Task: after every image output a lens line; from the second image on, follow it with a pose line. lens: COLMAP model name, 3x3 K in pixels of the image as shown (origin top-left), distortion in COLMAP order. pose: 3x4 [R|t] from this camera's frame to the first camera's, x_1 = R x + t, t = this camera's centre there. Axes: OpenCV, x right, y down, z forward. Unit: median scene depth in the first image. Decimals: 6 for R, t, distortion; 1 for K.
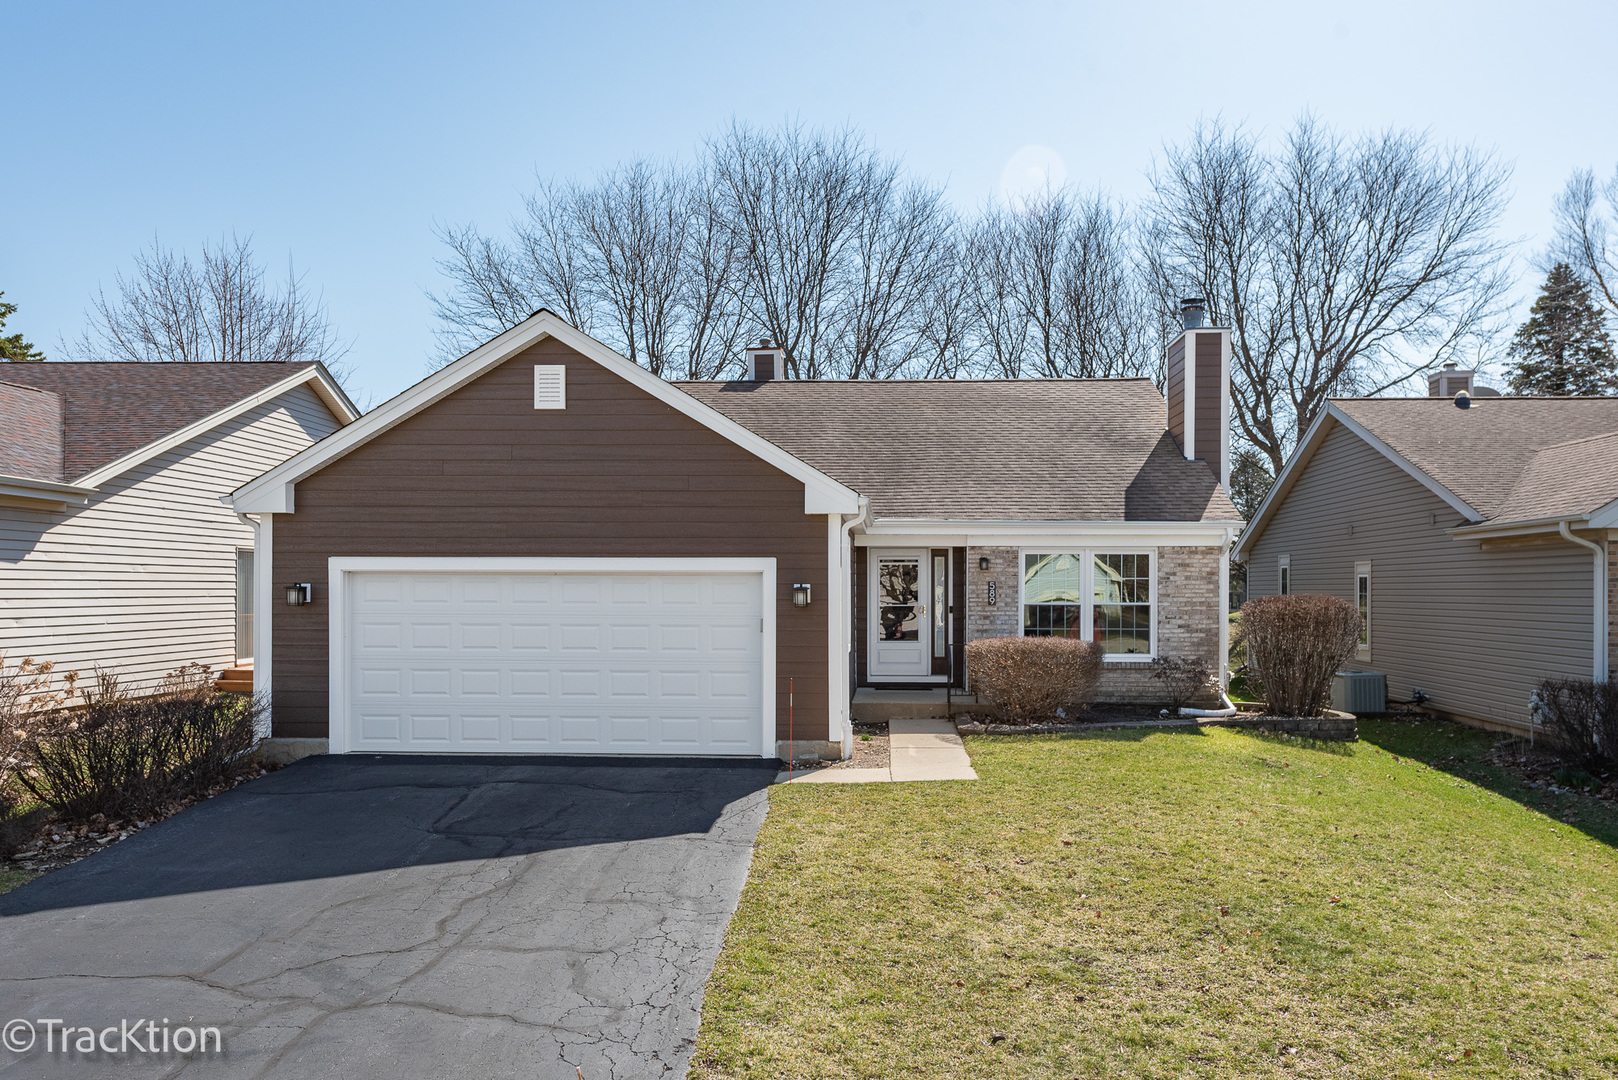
lens RADIAL K [[1103.2, 0, 809.1], [0, 1103.2, 504.9], [0, 0, 1]] dist [0.001207, -0.000965]
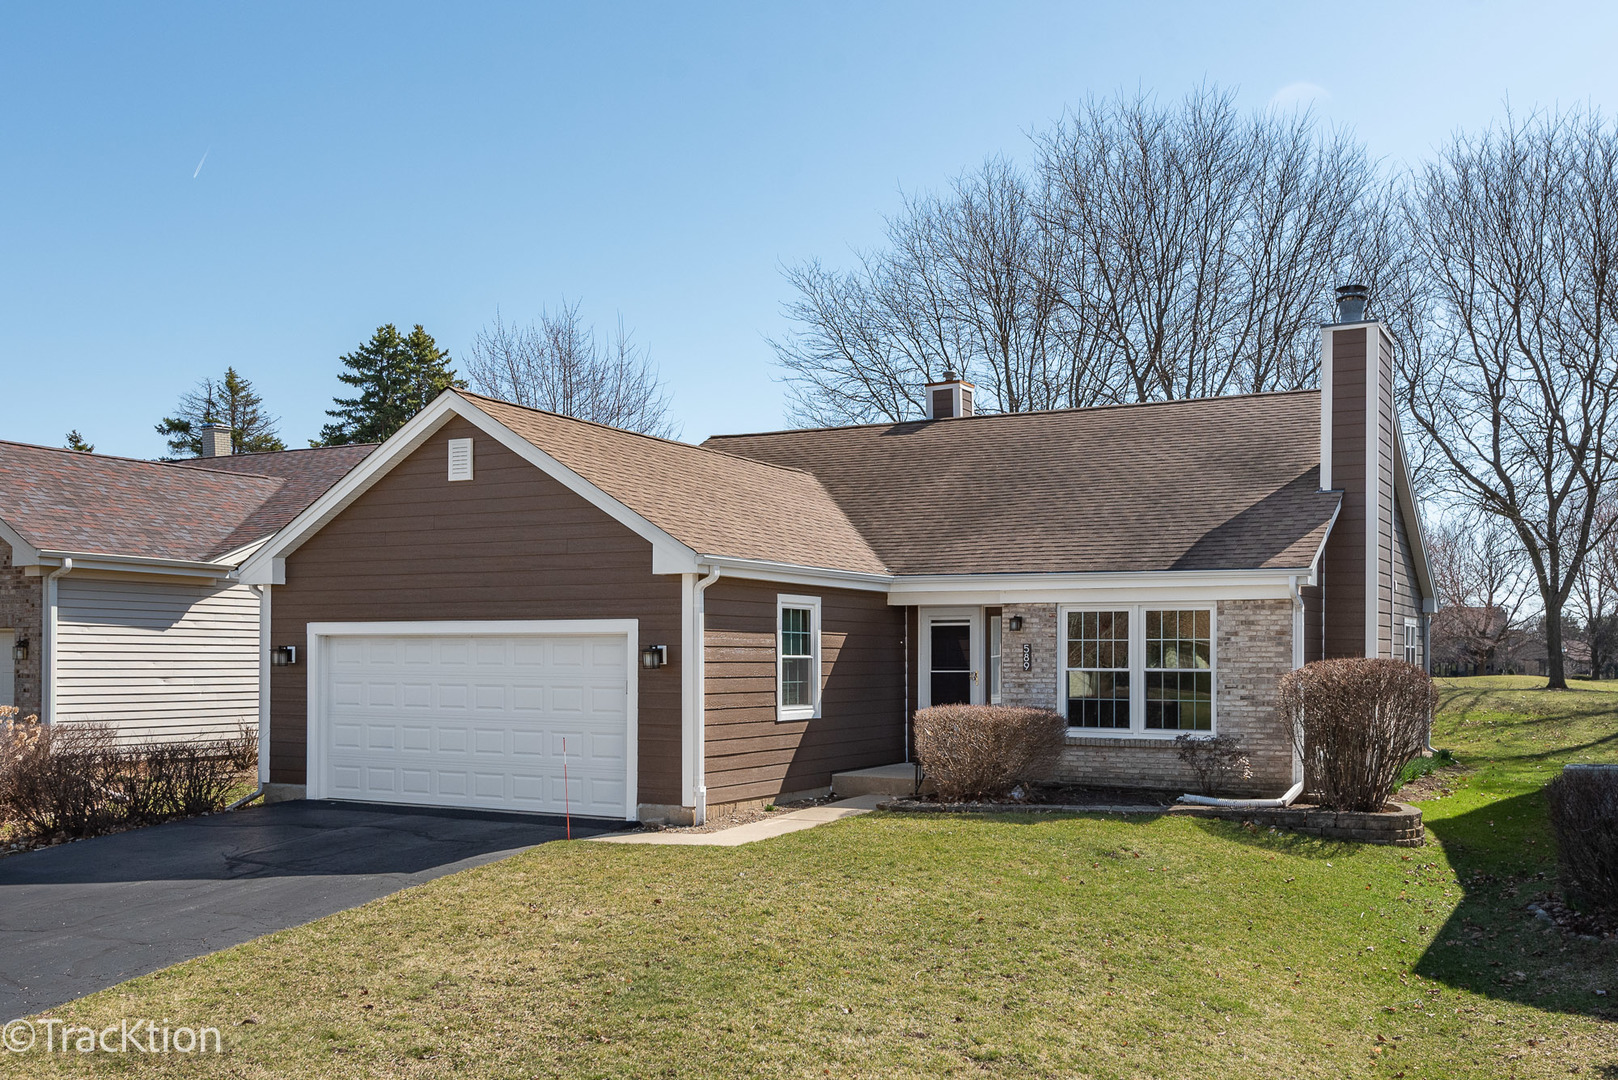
lens RADIAL K [[1320.9, 0, 809.0], [0, 1320.9, 540.0], [0, 0, 1]] dist [0.005059, -0.000535]
pose [[0.920419, -0.034066, -0.389446, 0.546664], [0.028666, 0.999396, -0.019669, 0.004322], [0.389880, 0.006940, 0.920839, -0.033574]]
